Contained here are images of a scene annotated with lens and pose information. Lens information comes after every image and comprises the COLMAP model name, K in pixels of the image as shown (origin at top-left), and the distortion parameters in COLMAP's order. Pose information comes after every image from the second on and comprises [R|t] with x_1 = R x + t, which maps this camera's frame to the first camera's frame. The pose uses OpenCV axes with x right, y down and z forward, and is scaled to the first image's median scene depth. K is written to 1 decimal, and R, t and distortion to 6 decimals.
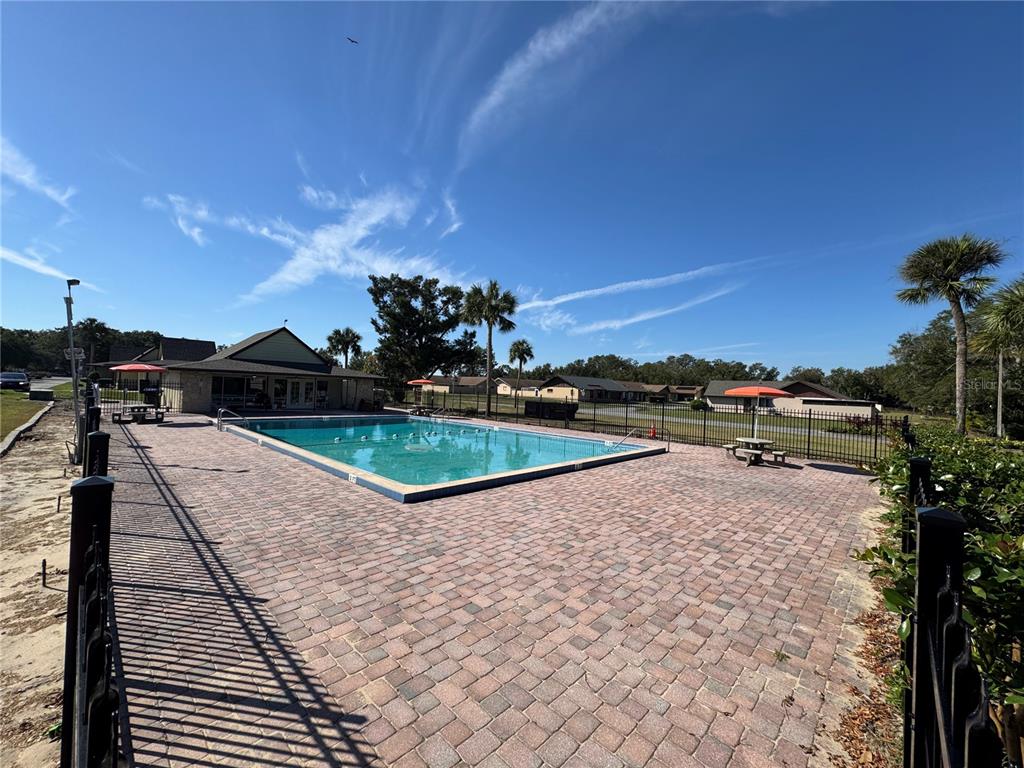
lens RADIAL K [[407.0, 0, 512.0], [0, 407.0, 384.0], [0, 0, 1]] dist [-0.000115, -0.000071]
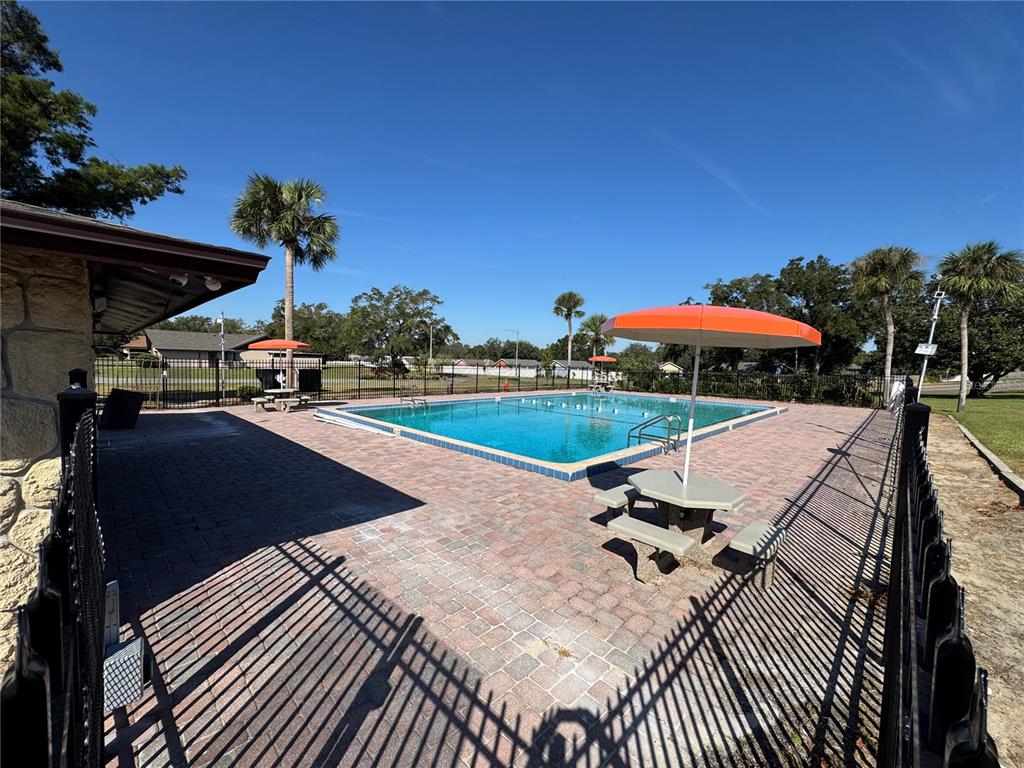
lens RADIAL K [[407.0, 0, 512.0], [0, 407.0, 384.0], [0, 0, 1]] dist [-0.000115, -0.000071]
pose [[0.010238, -0.090198, 0.995871, -1.419117], [-0.042370, 0.994990, 0.090554, -0.024755], [-0.999050, -0.043122, 0.006365, 1.357450]]
